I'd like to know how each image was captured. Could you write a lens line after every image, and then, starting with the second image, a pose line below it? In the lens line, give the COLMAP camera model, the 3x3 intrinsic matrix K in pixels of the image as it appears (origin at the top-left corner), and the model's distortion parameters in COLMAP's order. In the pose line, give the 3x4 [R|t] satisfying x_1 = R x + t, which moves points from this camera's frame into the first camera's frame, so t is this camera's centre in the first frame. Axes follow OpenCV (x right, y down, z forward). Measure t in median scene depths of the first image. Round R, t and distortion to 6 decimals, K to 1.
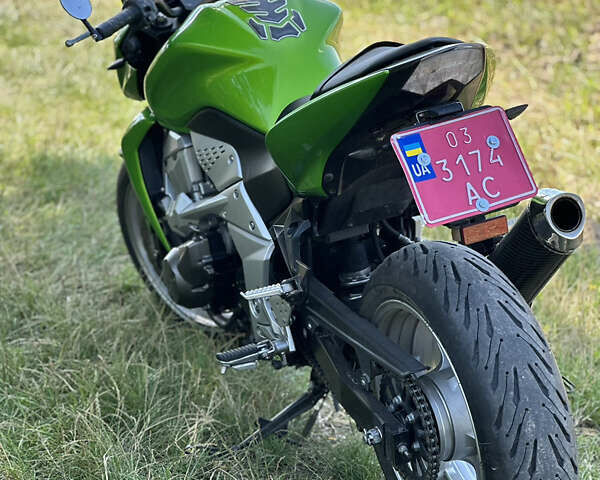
lens RADIAL K [[1805.3, 0, 300.0], [0, 1805.3, 240.0], [0, 0, 1]] dist [-0.631480, 16.957526]
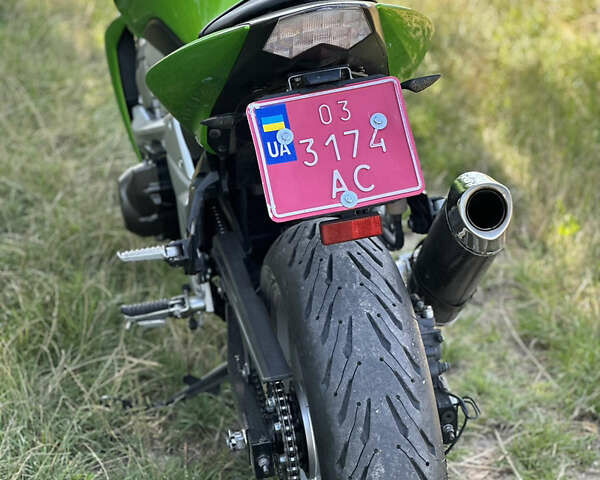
lens RADIAL K [[1805.3, 0, 300.0], [0, 1805.3, 240.0], [0, 0, 1]] dist [-0.631480, 16.957526]
pose [[0.977014, 0.111433, -0.181732, 0.228602], [-0.089814, 0.988315, 0.123157, -0.099314], [0.193332, -0.104004, 0.975605, 0.191680]]
